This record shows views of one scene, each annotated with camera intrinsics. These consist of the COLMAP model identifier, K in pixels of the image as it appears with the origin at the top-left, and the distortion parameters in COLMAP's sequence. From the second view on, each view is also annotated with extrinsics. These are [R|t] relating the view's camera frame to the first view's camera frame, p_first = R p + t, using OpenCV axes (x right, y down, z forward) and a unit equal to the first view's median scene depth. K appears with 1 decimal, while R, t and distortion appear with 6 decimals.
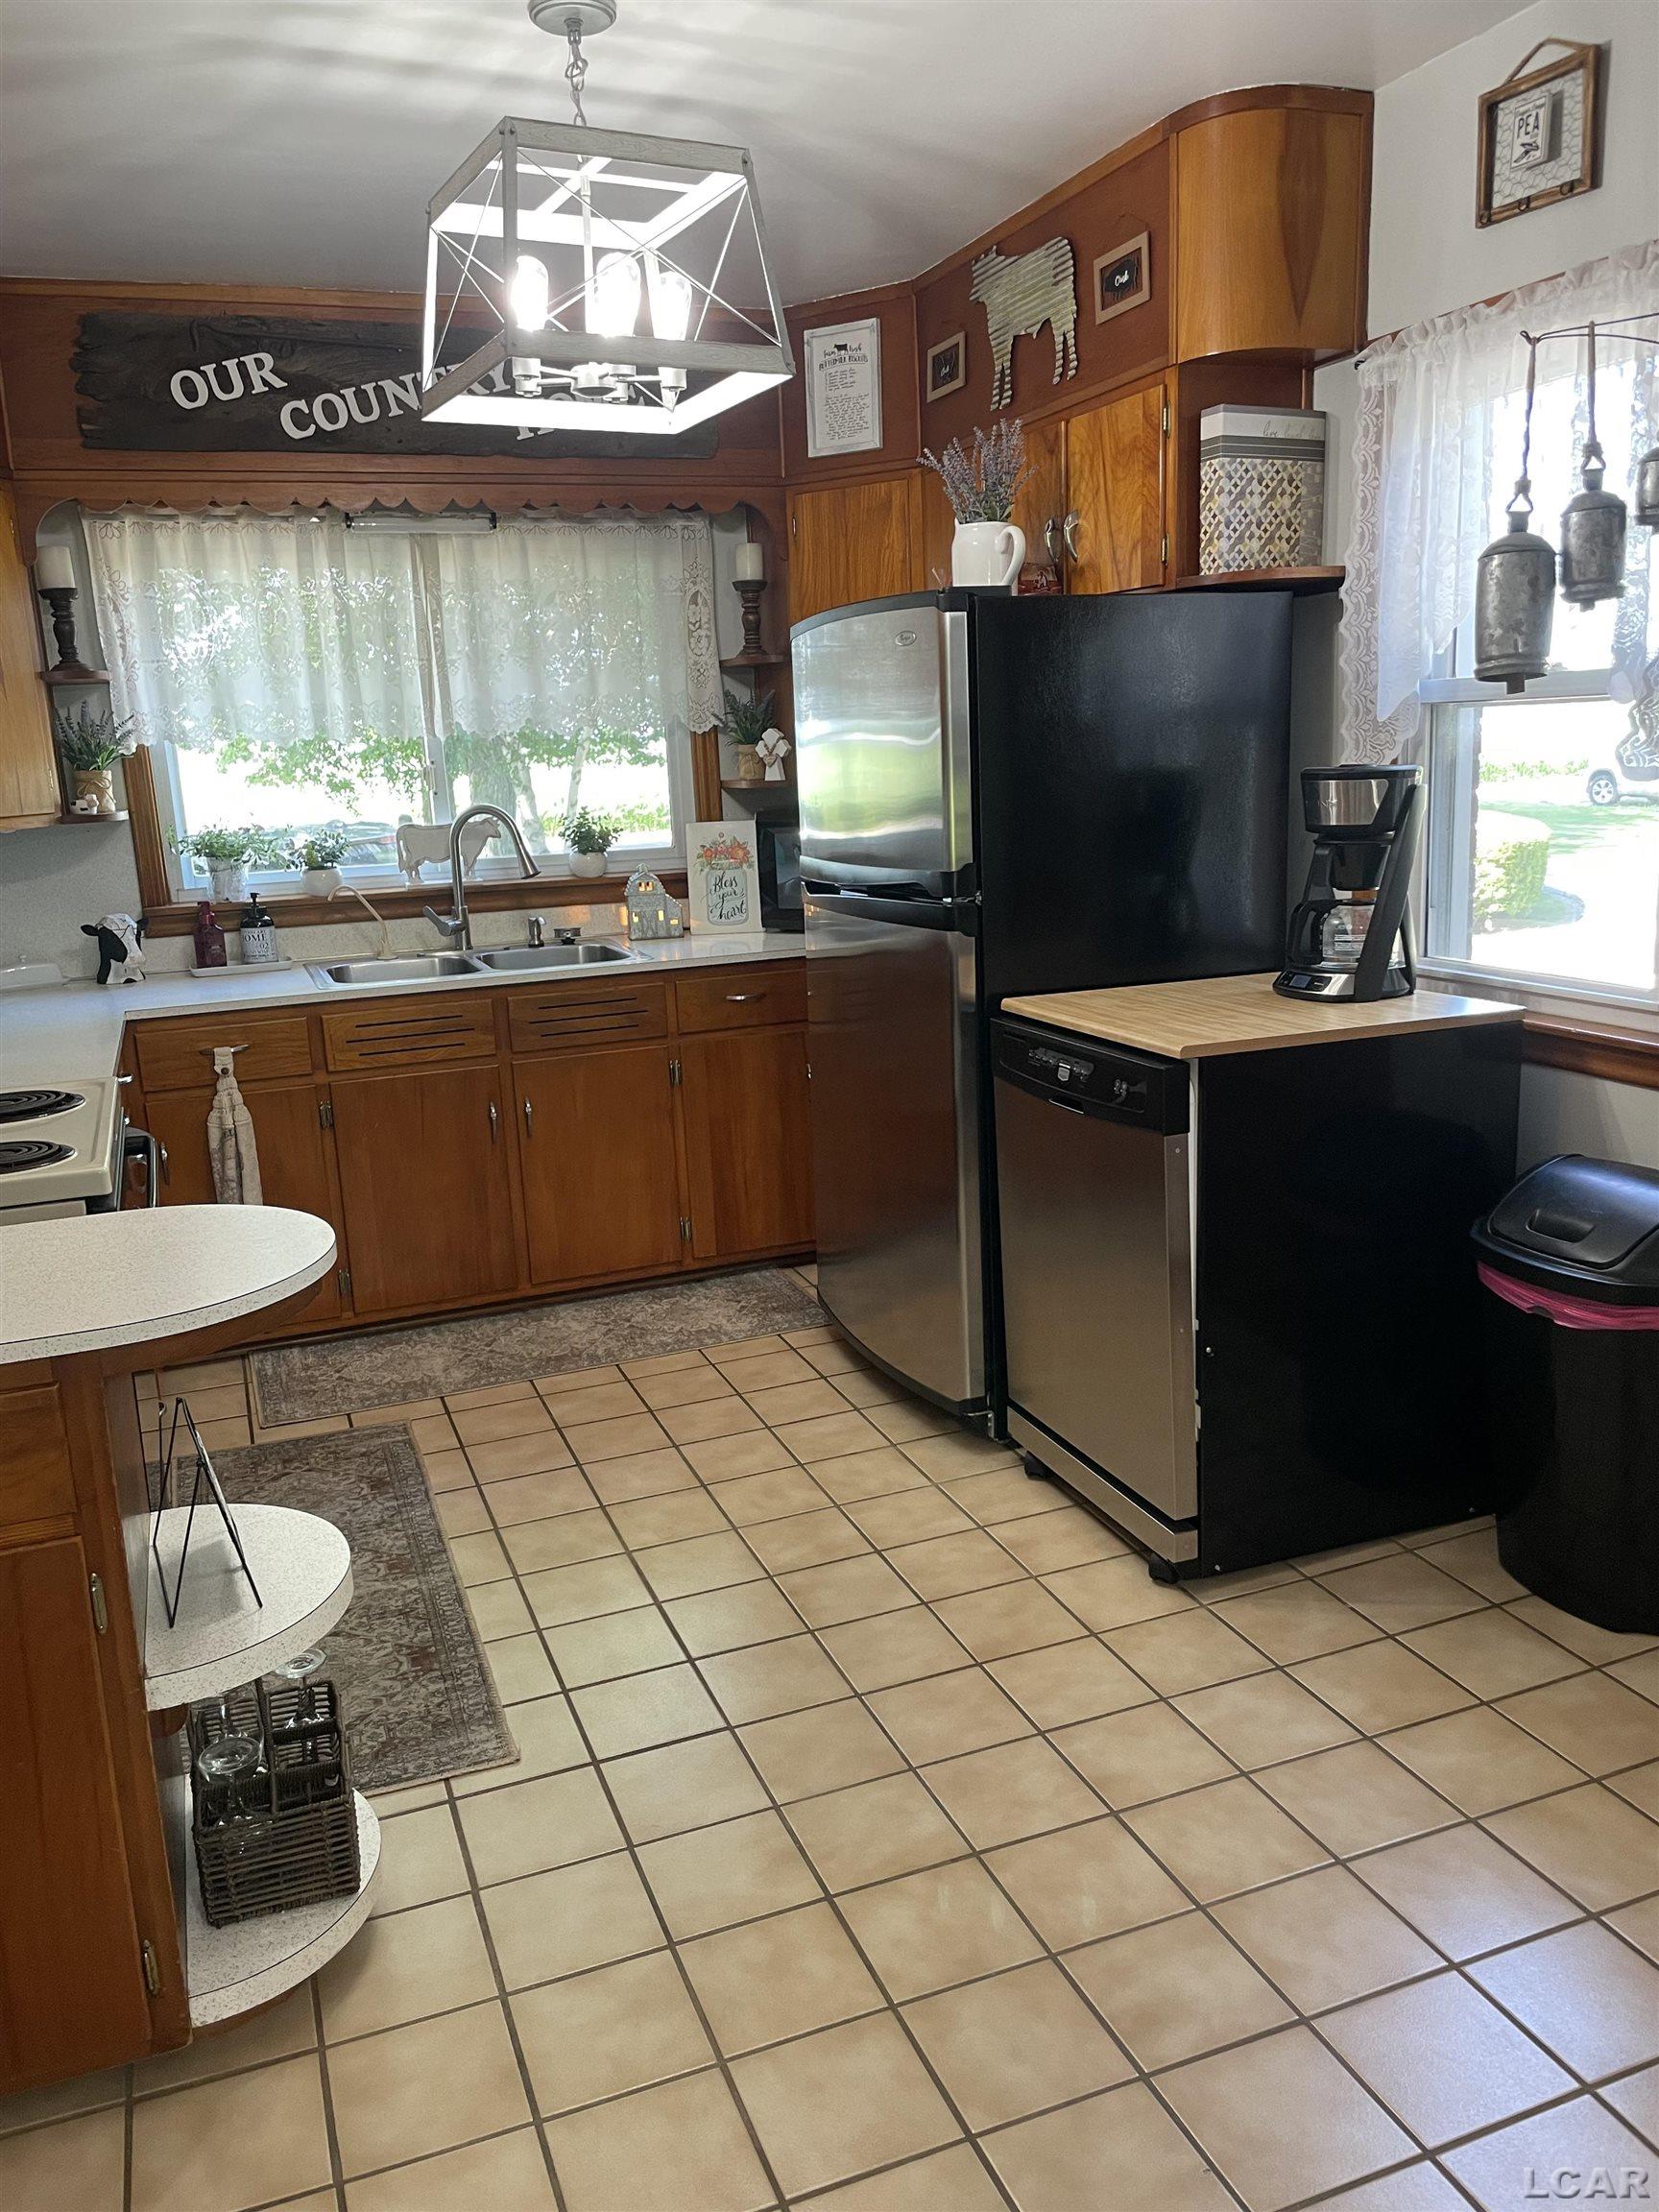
lens RADIAL K [[1689.8, 0, 818.5], [0, 1689.8, 1096.9], [0, 0, 1]] dist [0.113194, -0.147142]
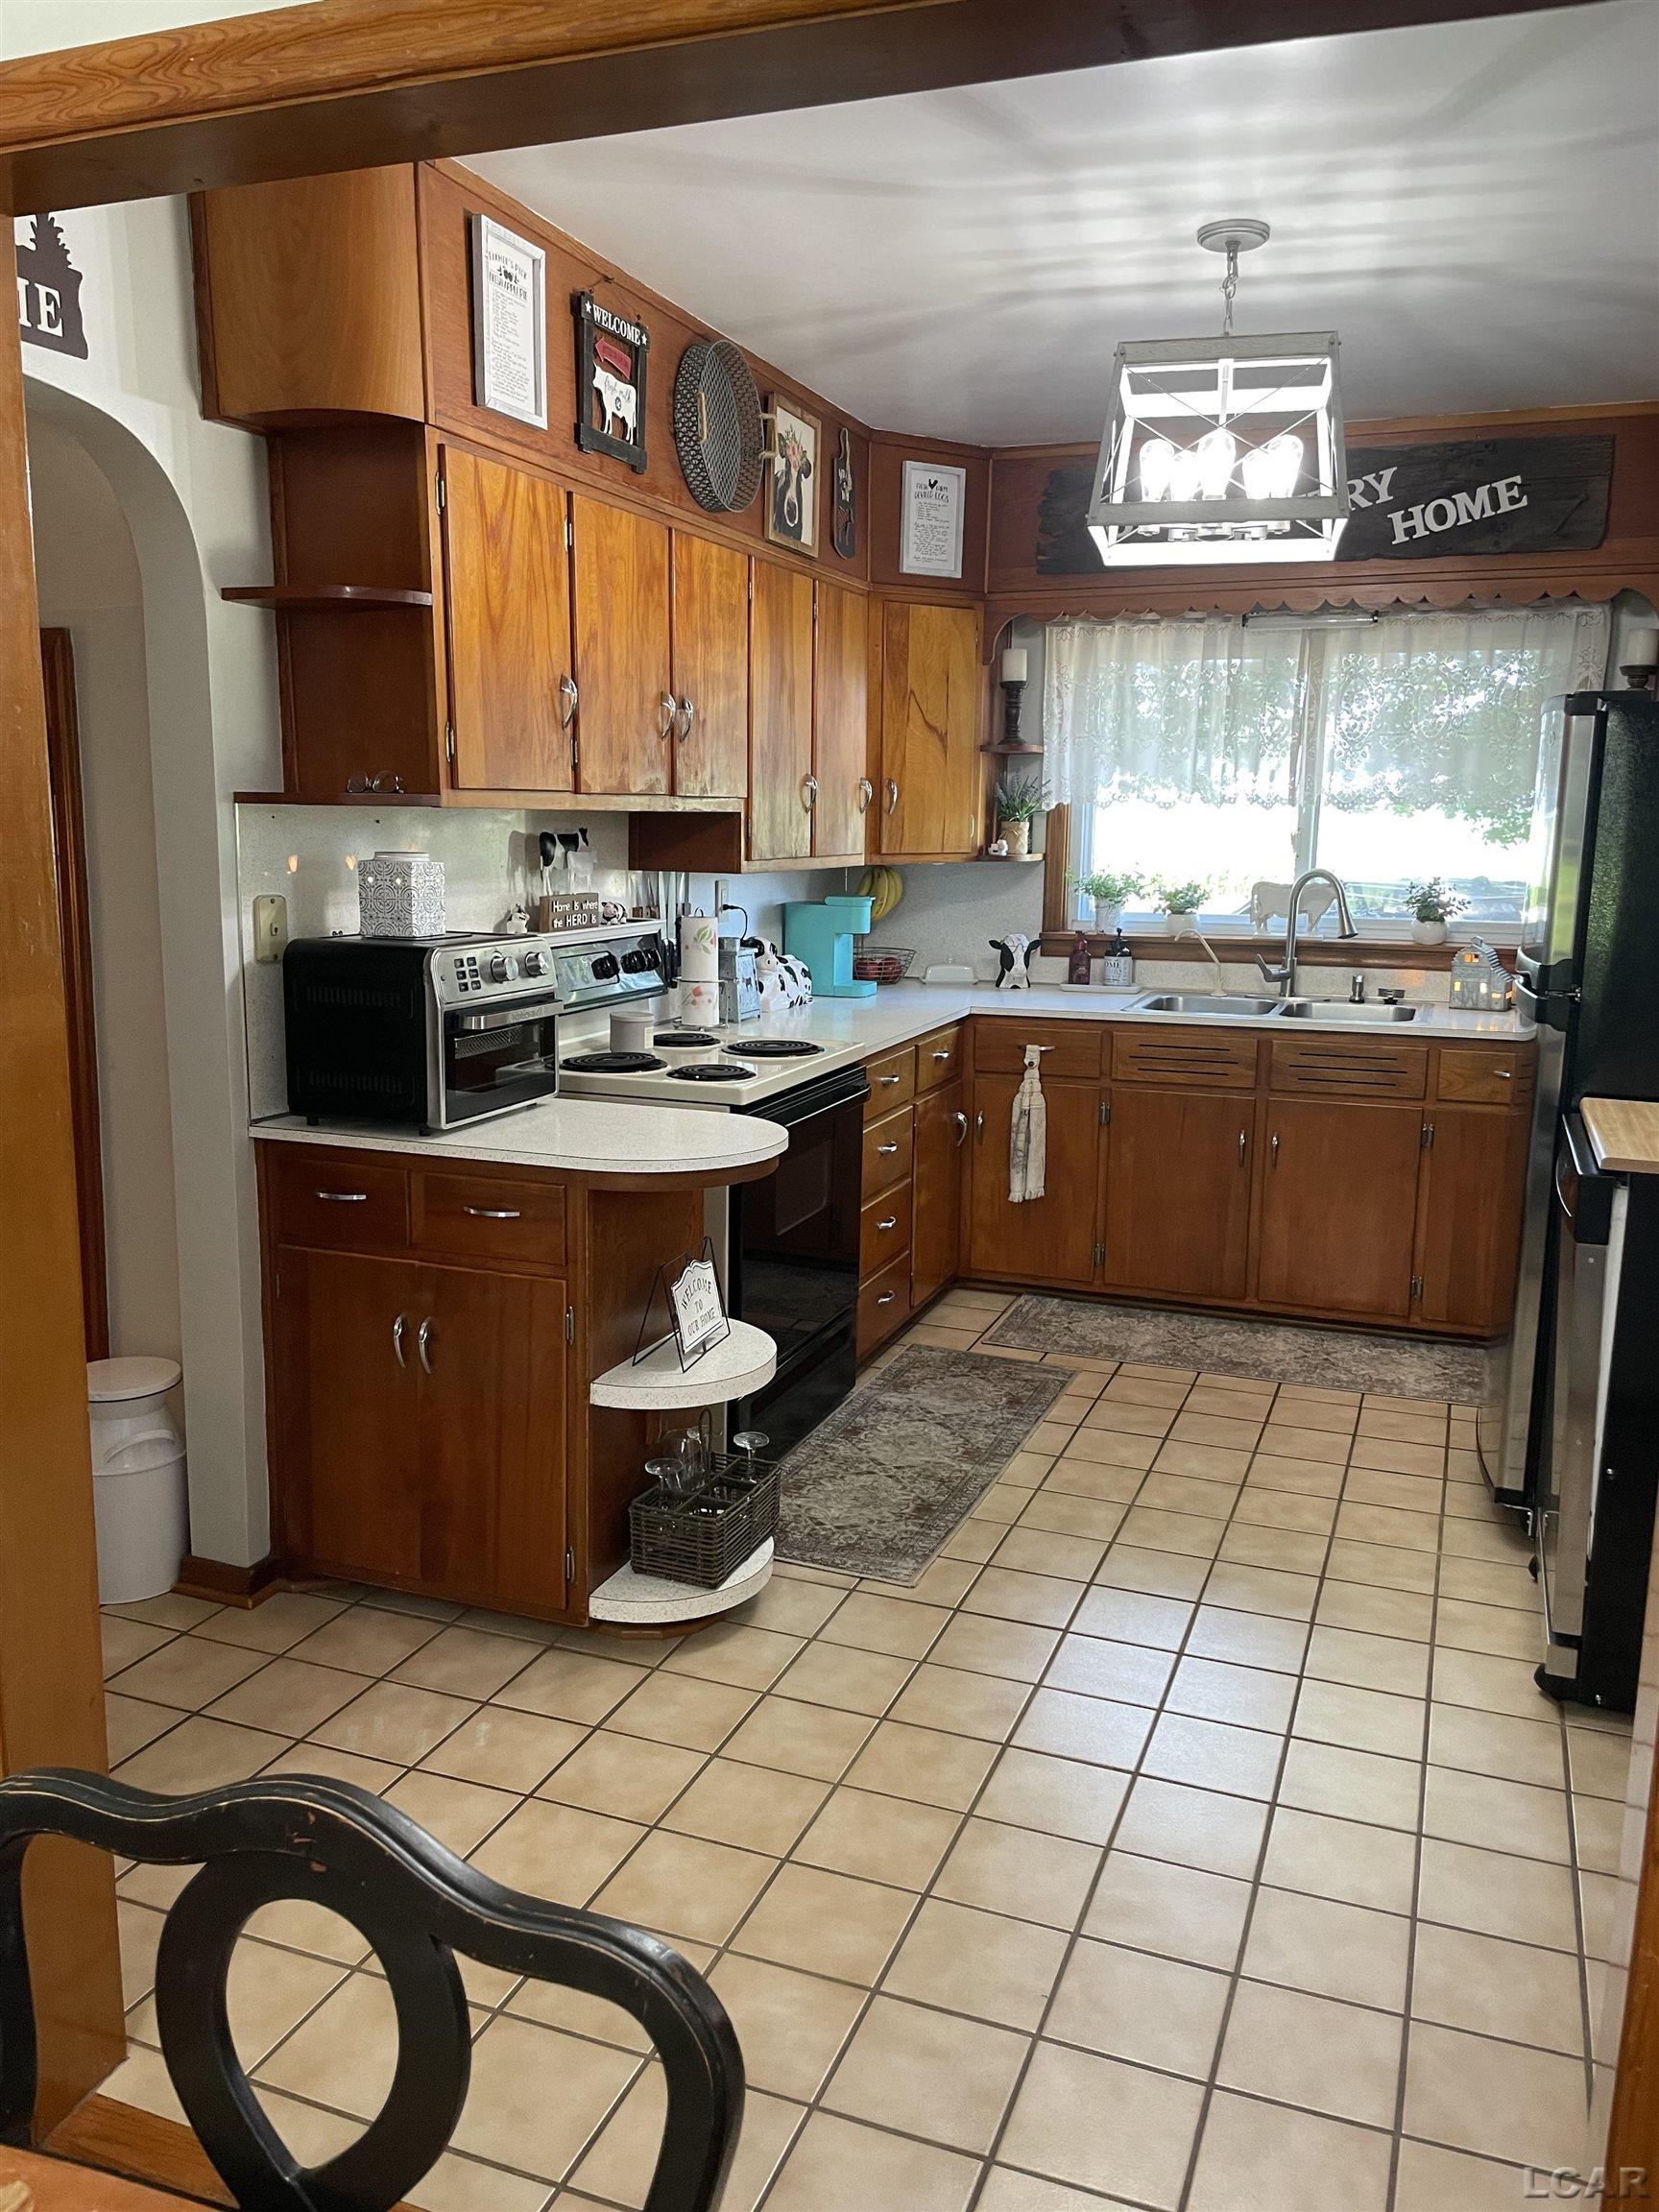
lens RADIAL K [[1689.8, 0, 818.5], [0, 1689.8, 1096.9], [0, 0, 1]] dist [0.113194, -0.147142]
pose [[0.743729, 0.167271, -0.647215, 0.333147], [-0.184164, 0.981991, 0.042165, -0.014397], [0.642612, 0.087834, 0.761141, -0.044030]]
